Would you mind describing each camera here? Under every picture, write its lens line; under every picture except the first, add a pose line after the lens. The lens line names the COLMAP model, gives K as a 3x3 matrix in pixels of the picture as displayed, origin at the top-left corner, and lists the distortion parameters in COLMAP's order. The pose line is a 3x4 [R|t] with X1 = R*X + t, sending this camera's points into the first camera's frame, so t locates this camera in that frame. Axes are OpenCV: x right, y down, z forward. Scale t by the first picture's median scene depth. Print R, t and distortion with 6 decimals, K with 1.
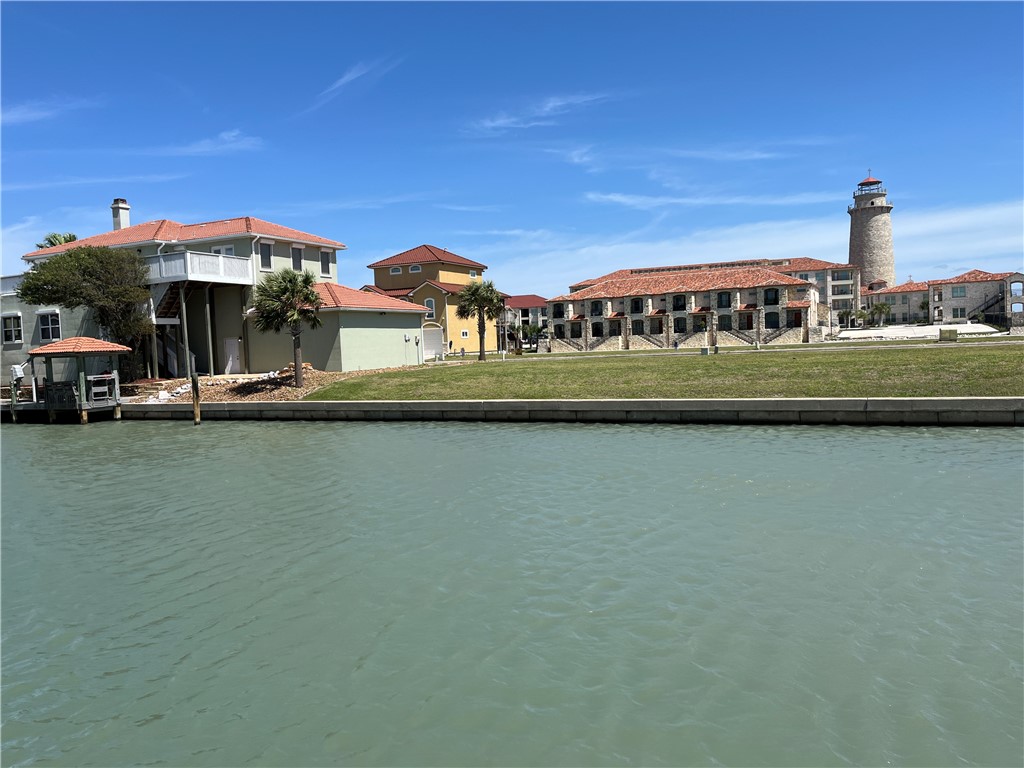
lens RADIAL K [[776.4, 0, 516.6], [0, 776.4, 373.6], [0, 0, 1]] dist [0.008362, -0.003764]
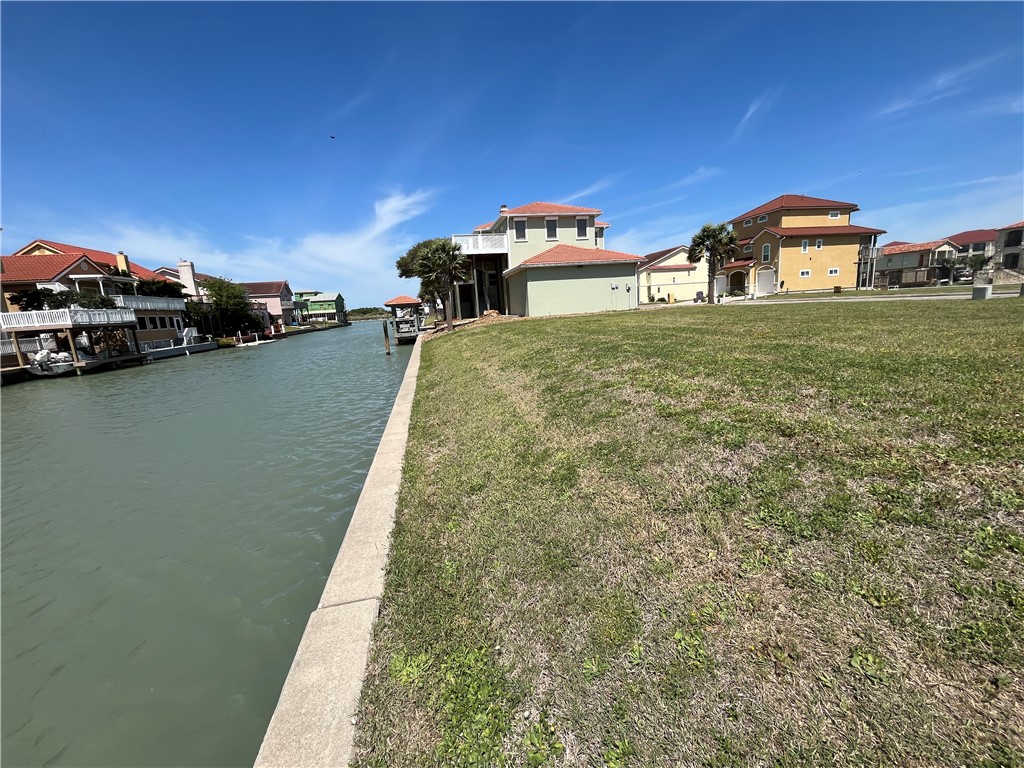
lens RADIAL K [[413.6, 0, 512.0], [0, 413.6, 384.0], [0, 0, 1]] dist [-0.000974, -0.000157]
pose [[0.600586, 0.149365, -0.785485, 0.286732], [0.008369, 0.981168, 0.192974, -0.023473], [0.799517, -0.122471, 0.588025, 0.514620]]
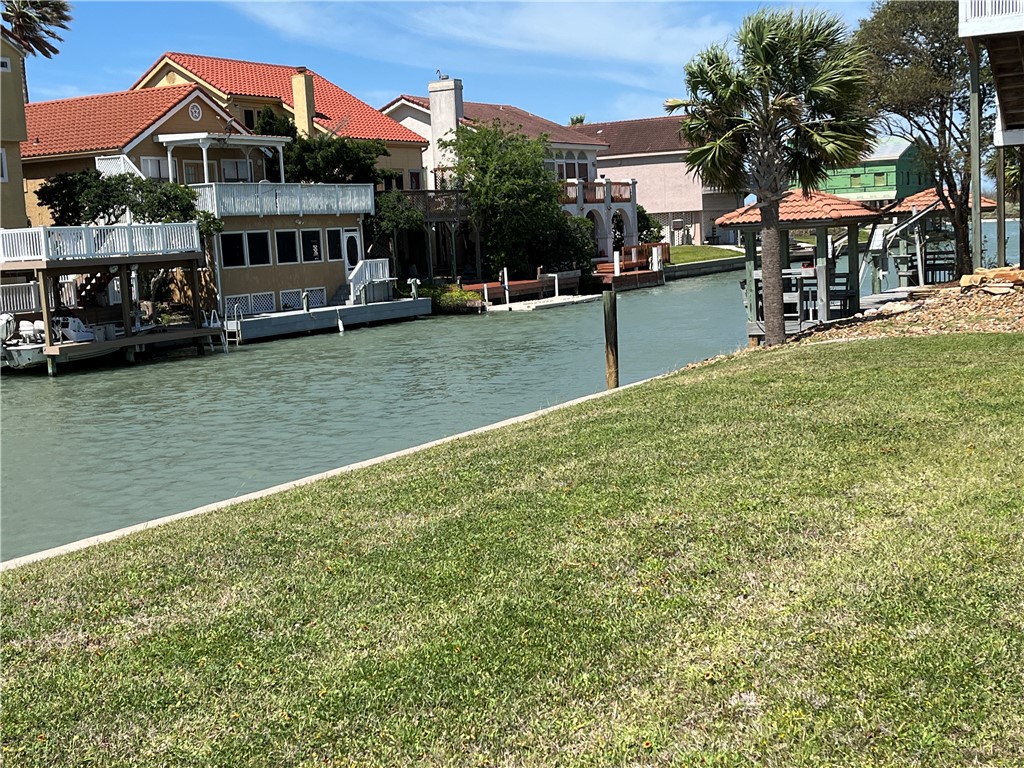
lens RADIAL K [[1338.5, 0, 498.6], [0, 1338.5, 382.2], [0, 0, 1]] dist [0.171452, -0.498262]
pose [[-0.117377, 0.160749, -0.979991, 0.246137], [0.015910, 0.986990, 0.159991, -0.062409], [0.992960, 0.003188, -0.118407, 0.809628]]
